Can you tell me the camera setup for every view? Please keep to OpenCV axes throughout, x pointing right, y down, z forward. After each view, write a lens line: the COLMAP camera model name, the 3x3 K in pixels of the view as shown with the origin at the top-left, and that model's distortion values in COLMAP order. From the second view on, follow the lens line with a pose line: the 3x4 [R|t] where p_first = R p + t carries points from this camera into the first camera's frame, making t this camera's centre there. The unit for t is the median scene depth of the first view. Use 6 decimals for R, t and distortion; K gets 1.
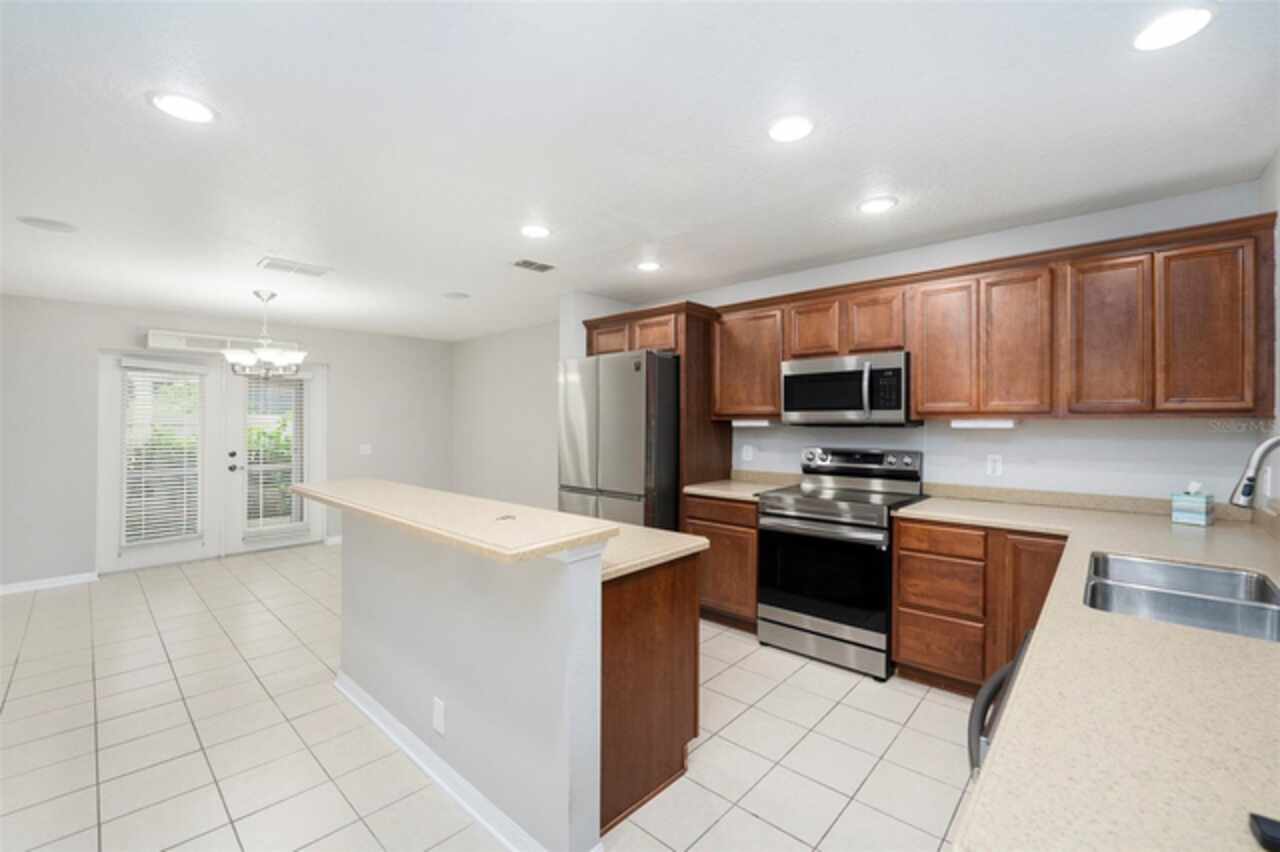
lens RADIAL K [[522.2, 0, 641.6], [0, 522.2, 418.6], [0, 0, 1]] dist [-0.001591, -0.000206]
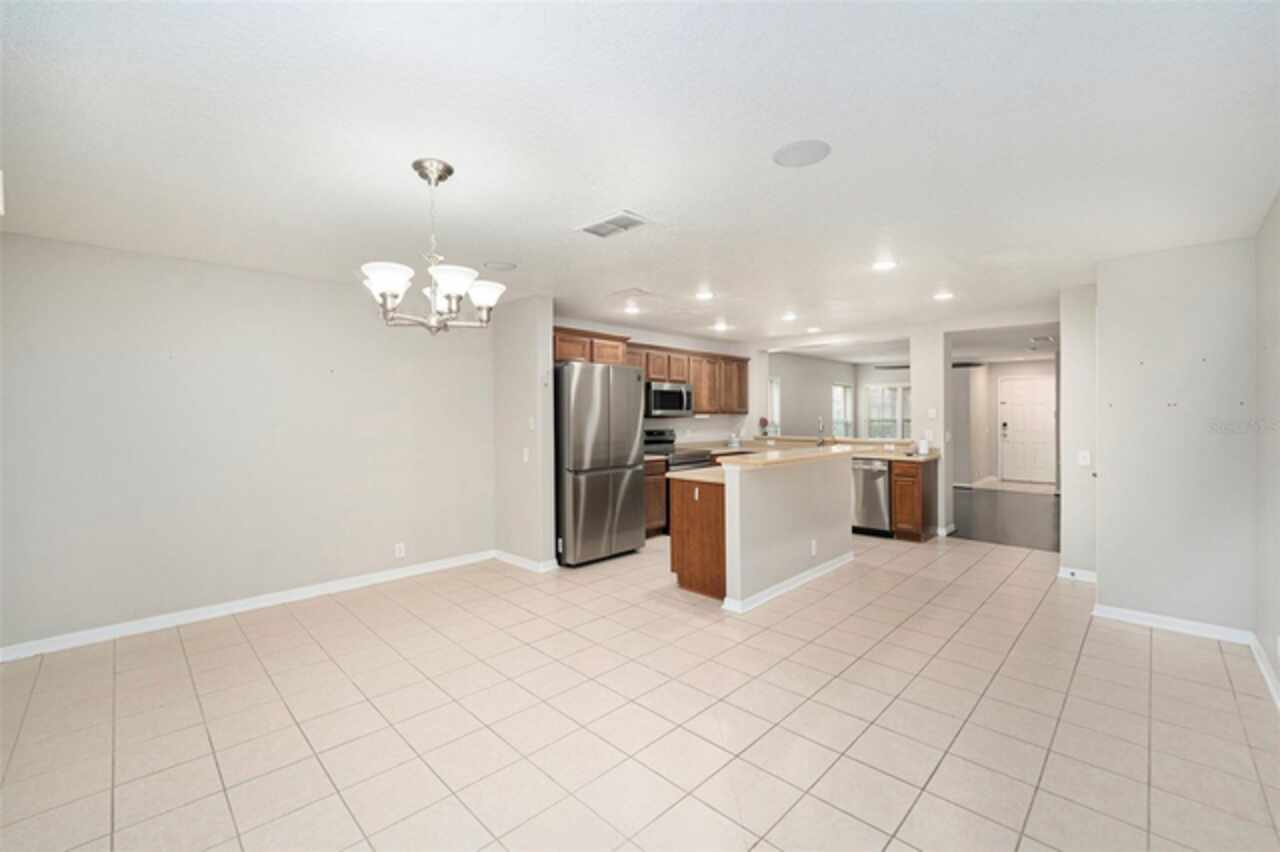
lens RADIAL K [[522.2, 0, 641.6], [0, 522.2, 418.6], [0, 0, 1]] dist [-0.001591, -0.000206]
pose [[0.033957, -0.005427, 0.999409, -1.645777], [-0.006202, 0.999965, 0.005641, 0.008247], [-0.999404, -0.006390, 0.033922, 1.064570]]
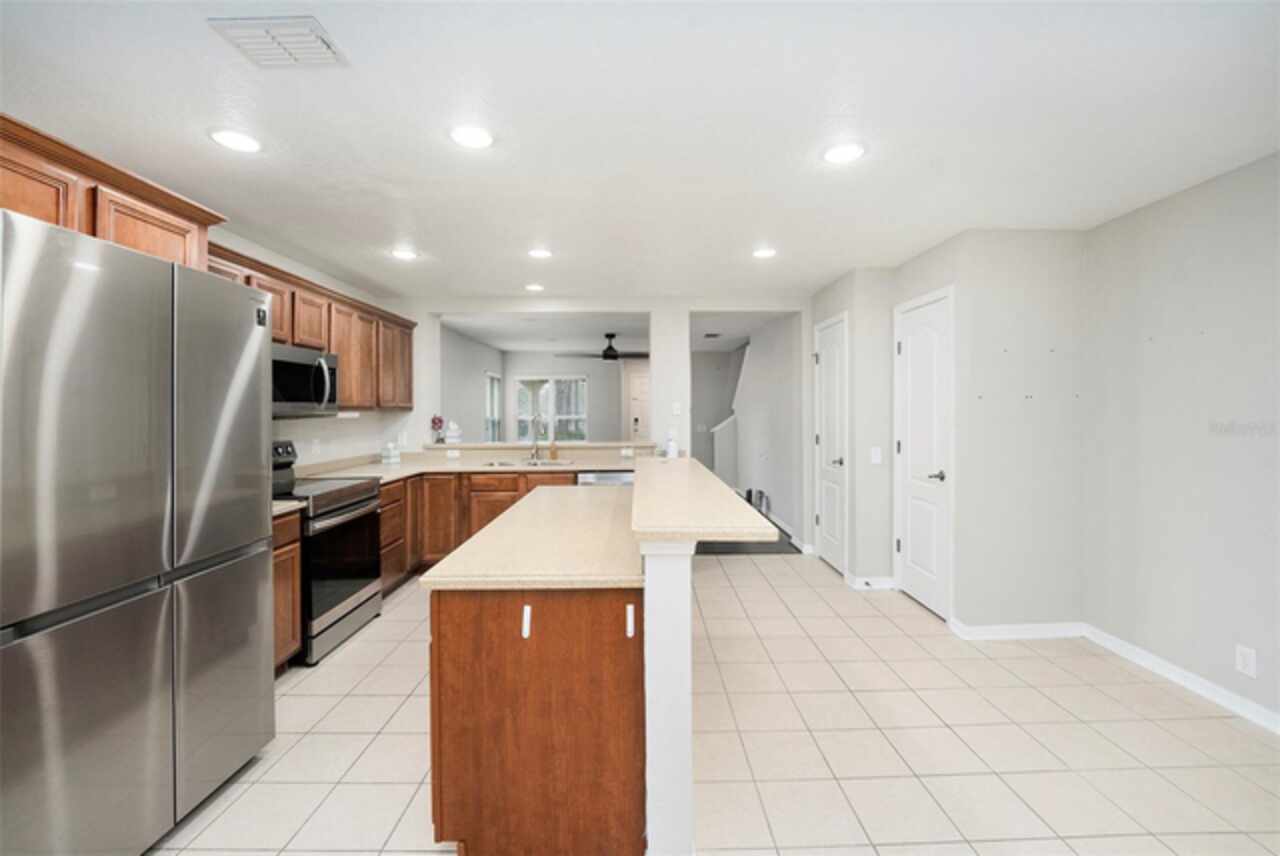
lens RADIAL K [[522.2, 0, 641.6], [0, 522.2, 420.6], [0, 0, 1]] dist [-0.001591, -0.000206]
pose [[-0.678537, -0.007026, 0.734533, -0.803808], [0.003695, 0.999909, 0.012977, 0.009003], [-0.734557, 0.011519, -0.678449, 1.212080]]
